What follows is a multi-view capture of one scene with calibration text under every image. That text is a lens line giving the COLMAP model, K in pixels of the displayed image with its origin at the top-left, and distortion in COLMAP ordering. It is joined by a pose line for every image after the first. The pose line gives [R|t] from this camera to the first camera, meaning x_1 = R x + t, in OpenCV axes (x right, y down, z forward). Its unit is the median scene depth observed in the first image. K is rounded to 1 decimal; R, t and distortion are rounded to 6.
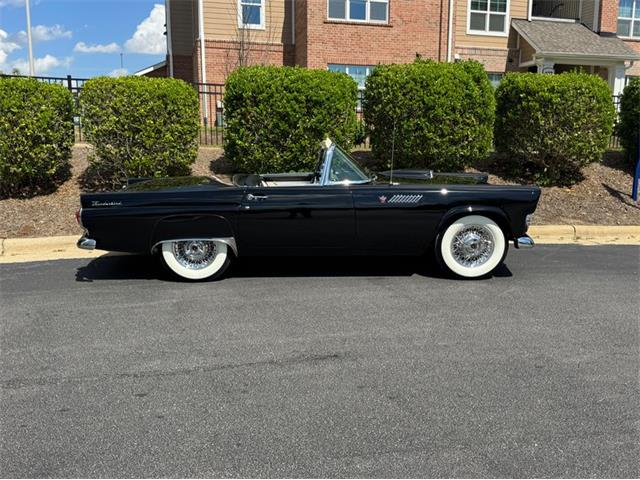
lens RADIAL K [[562.0, 0, 320.0], [0, 562.0, 240.0], [0, 0, 1]] dist [0.095472, -0.151036]
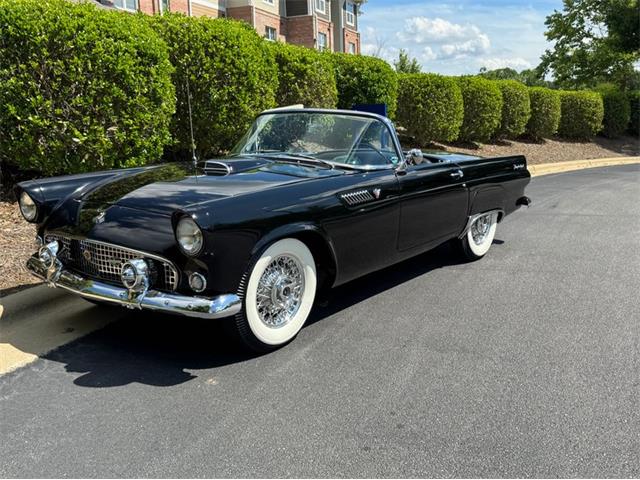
lens RADIAL K [[629.9, 0, 320.0], [0, 629.9, 240.0], [0, 0, 1]] dist [0.196119, -0.451019]
pose [[0.585037, -0.172711, 0.792403, -0.519917], [0.167216, 0.981756, 0.090525, -0.059803], [-0.793581, 0.079542, 0.603243, 0.367171]]
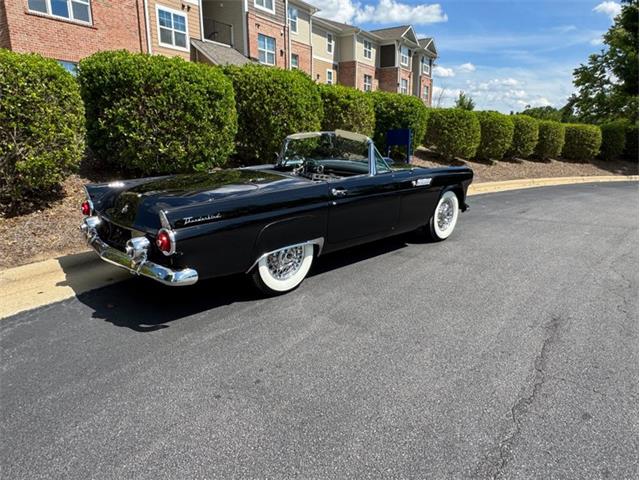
lens RADIAL K [[423.1, 0, 320.0], [0, 423.1, 240.0], [0, 0, 1]] dist [-0.007503, -0.002962]
pose [[0.735547, -0.163783, 0.657378, -0.391409], [0.118483, 0.986482, 0.113206, -0.050110], [-0.667033, -0.005380, 0.745009, 0.301333]]
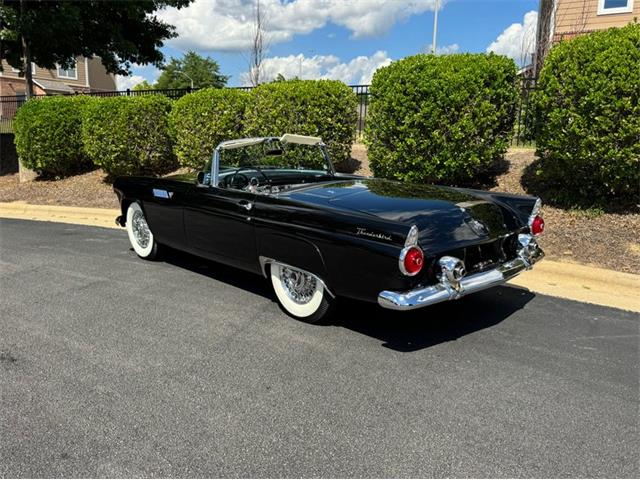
lens RADIAL K [[522.5, 0, 320.0], [0, 522.5, 240.0], [0, 0, 1]] dist [0.085804, -0.166877]
pose [[0.709612, 0.136495, -0.691245, 0.438749], [-0.129194, 0.989629, 0.062788, -0.052830], [0.692647, 0.044750, 0.719887, 0.316222]]
